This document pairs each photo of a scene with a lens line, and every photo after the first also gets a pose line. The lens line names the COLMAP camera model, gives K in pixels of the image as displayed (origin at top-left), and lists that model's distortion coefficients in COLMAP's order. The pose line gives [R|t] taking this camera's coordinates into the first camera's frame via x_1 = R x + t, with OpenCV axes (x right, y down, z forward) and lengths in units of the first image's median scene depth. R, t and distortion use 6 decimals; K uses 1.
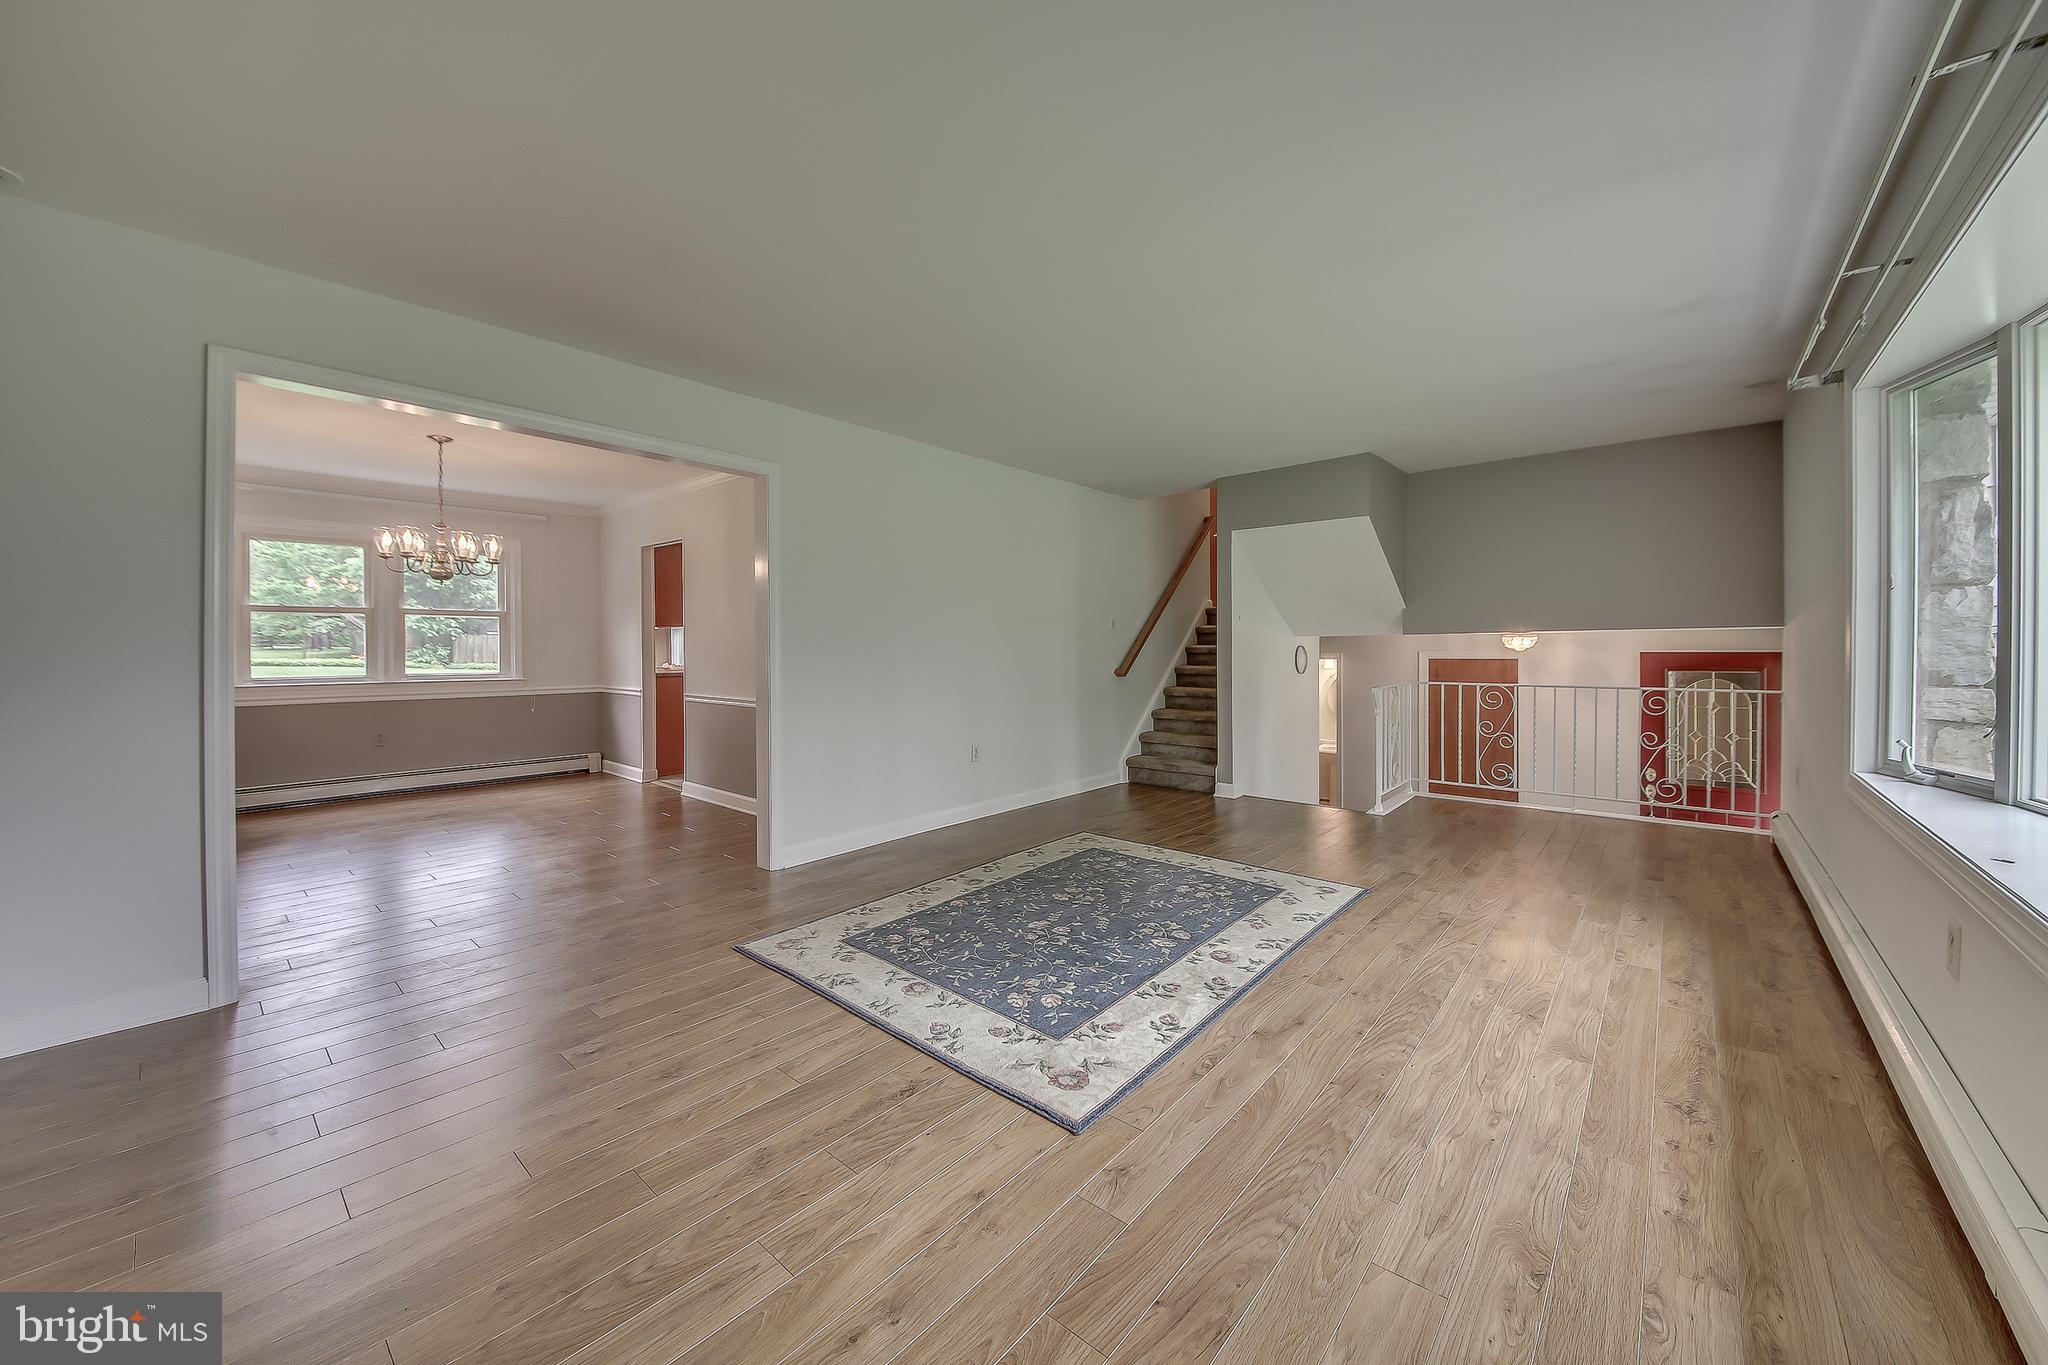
lens RADIAL K [[732.0, 0, 1024.0], [0, 732.0, 647.5], [0, 0, 1]] dist [-0.010597, -0.004807]
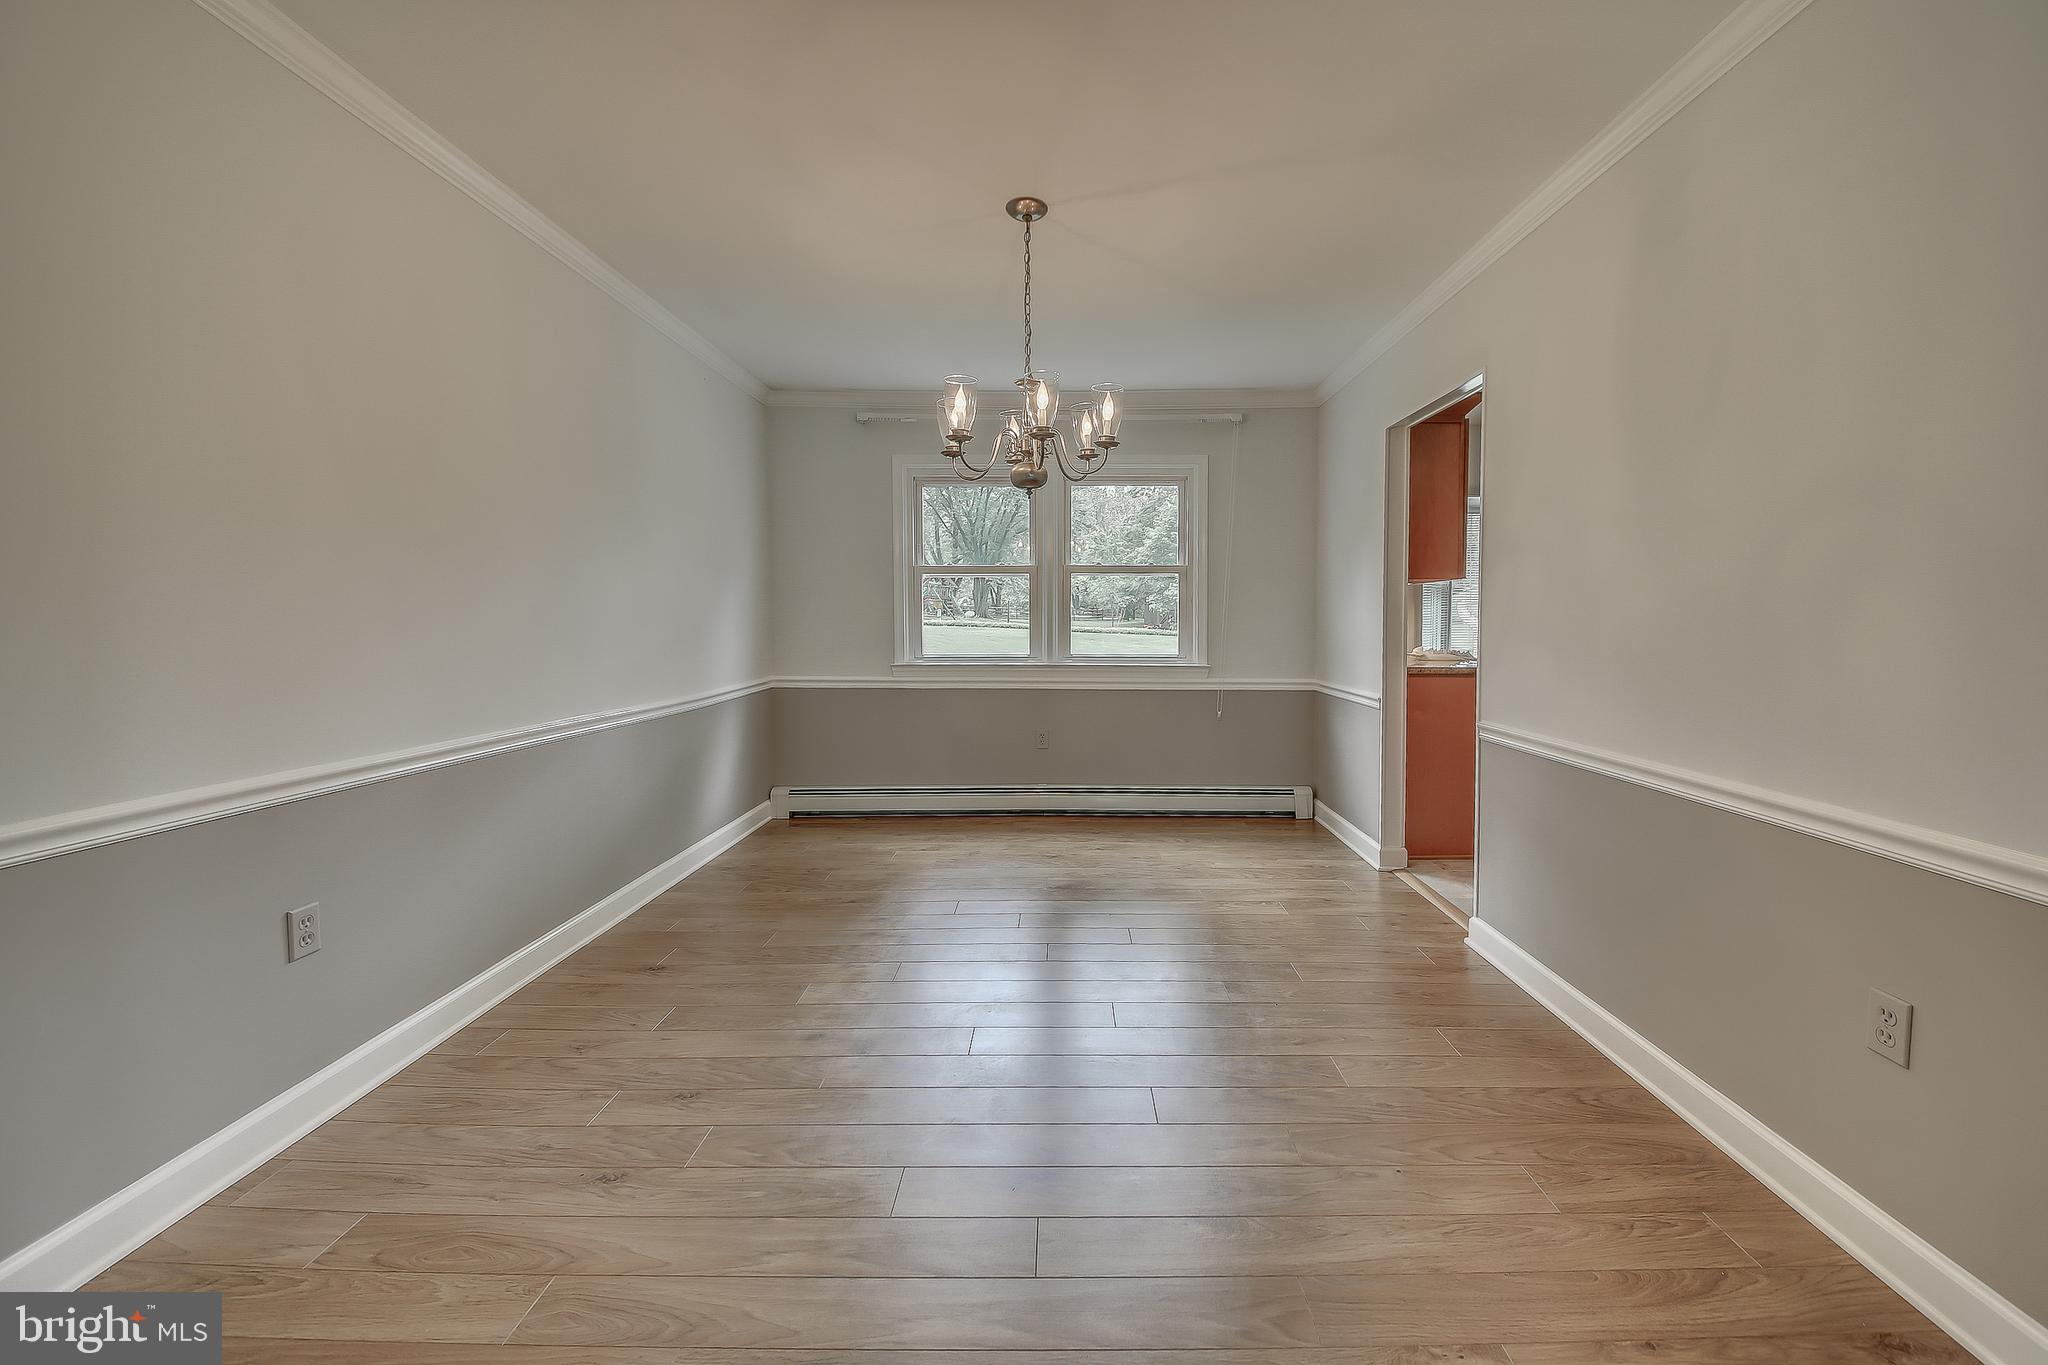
lens RADIAL K [[732.0, 0, 1069.5], [0, 732.0, 641.7], [0, 0, 1]] dist [-0.010597, -0.004807]
pose [[0.638099, 0.027817, -0.769452, -0.275623], [-0.003177, 0.999434, 0.033497, -0.000735], [0.769948, -0.018930, 0.637826, 0.513757]]
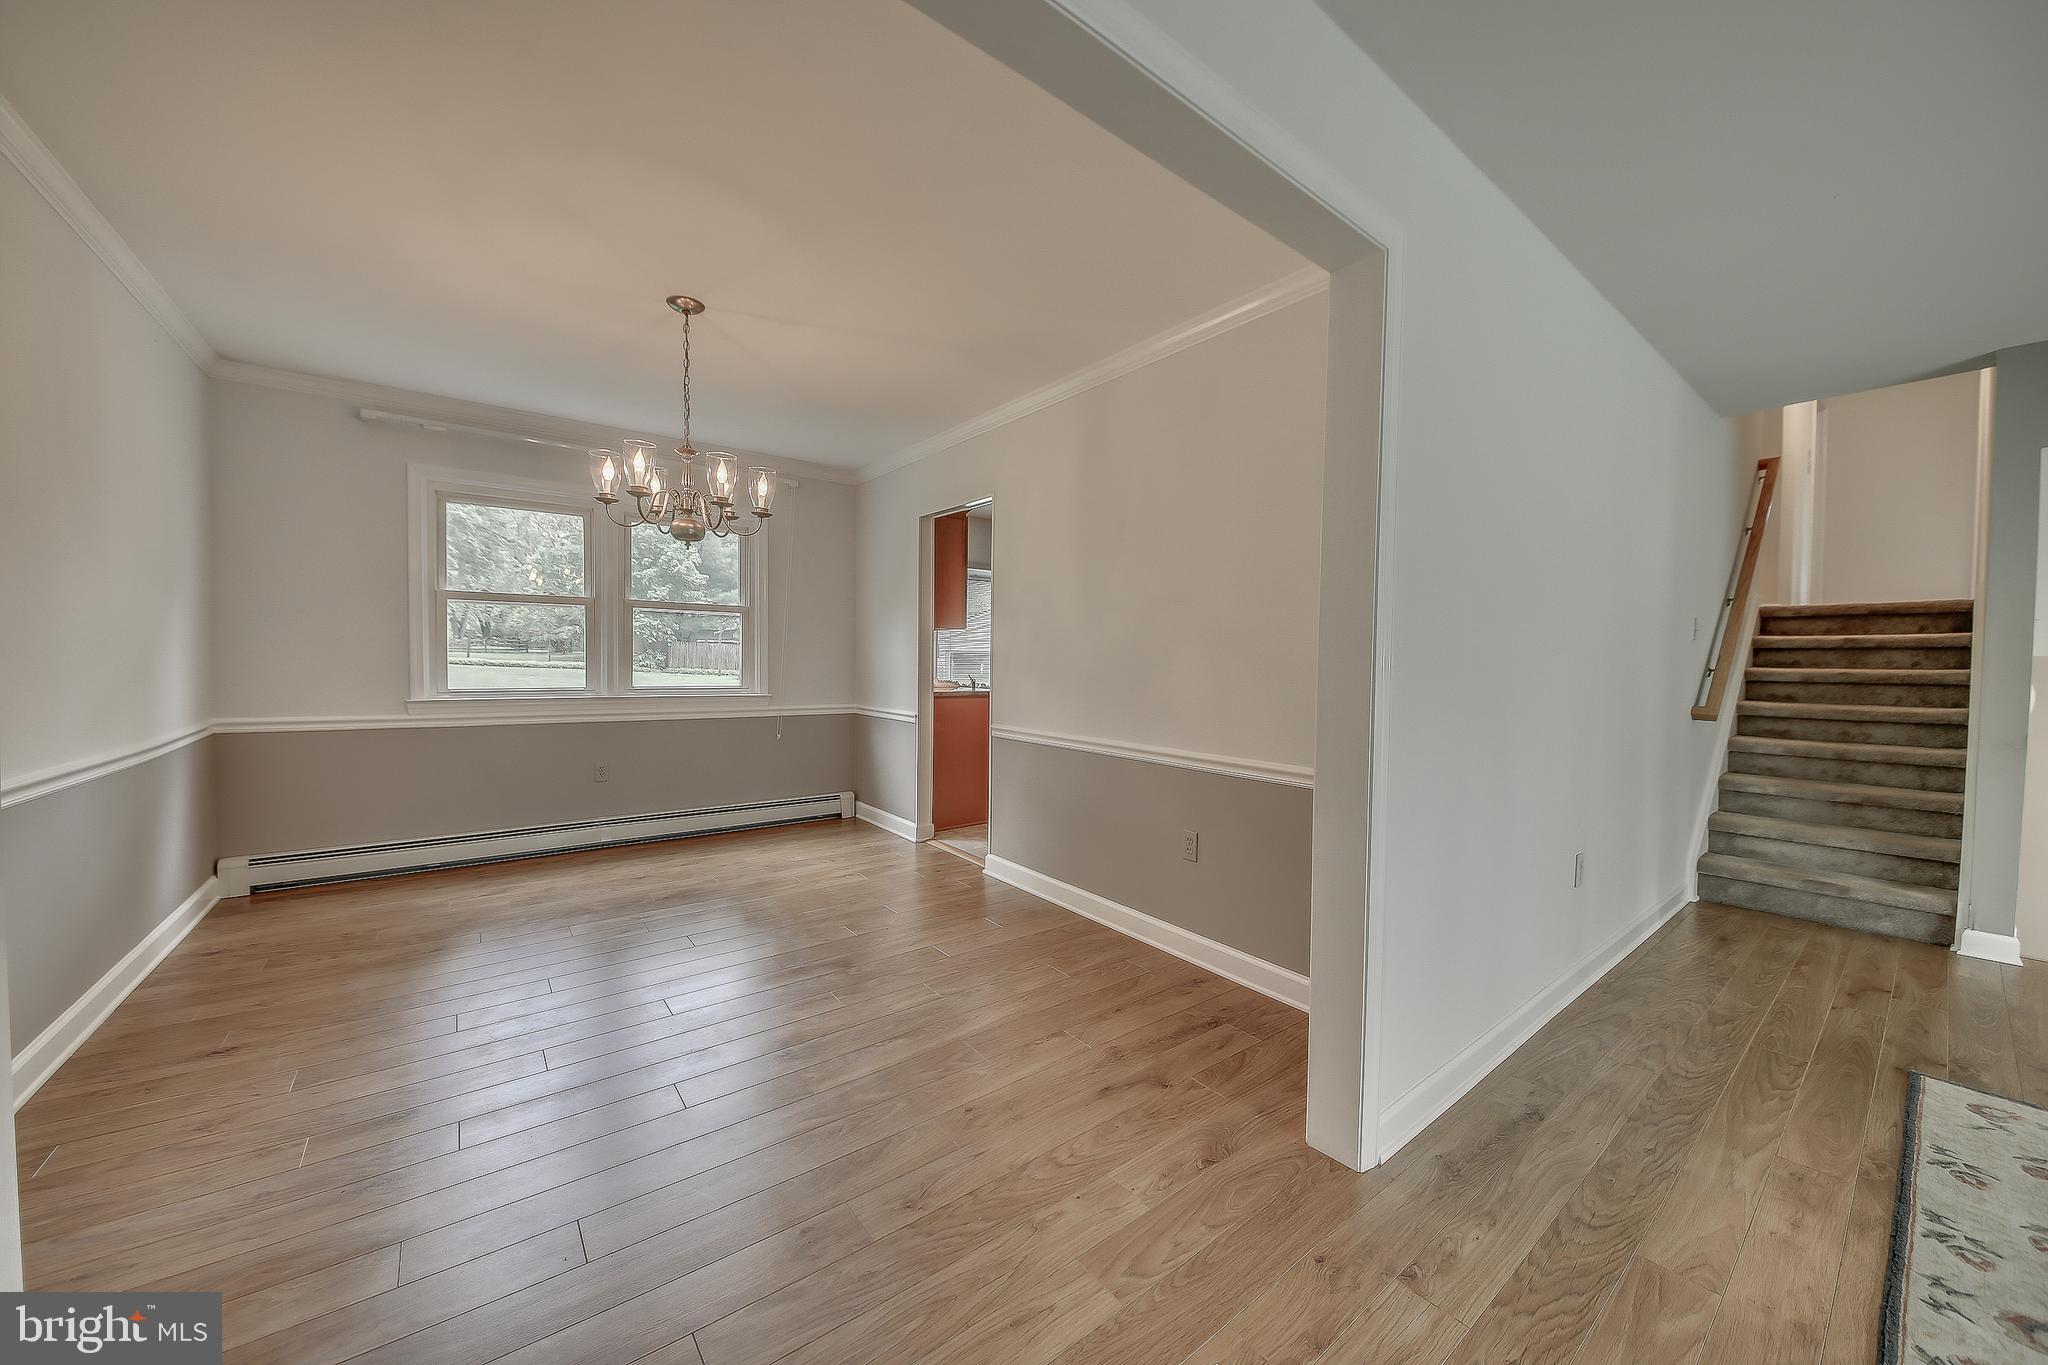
lens RADIAL K [[732.0, 0, 1013.4], [0, 732.0, 671.6], [0, 0, 1]] dist [-0.010597, -0.004807]
pose [[0.975008, 0.021203, -0.221157, -0.289201], [-0.017980, 0.999701, 0.016576, 0.001218], [0.221442, -0.012185, 0.975097, 0.335359]]
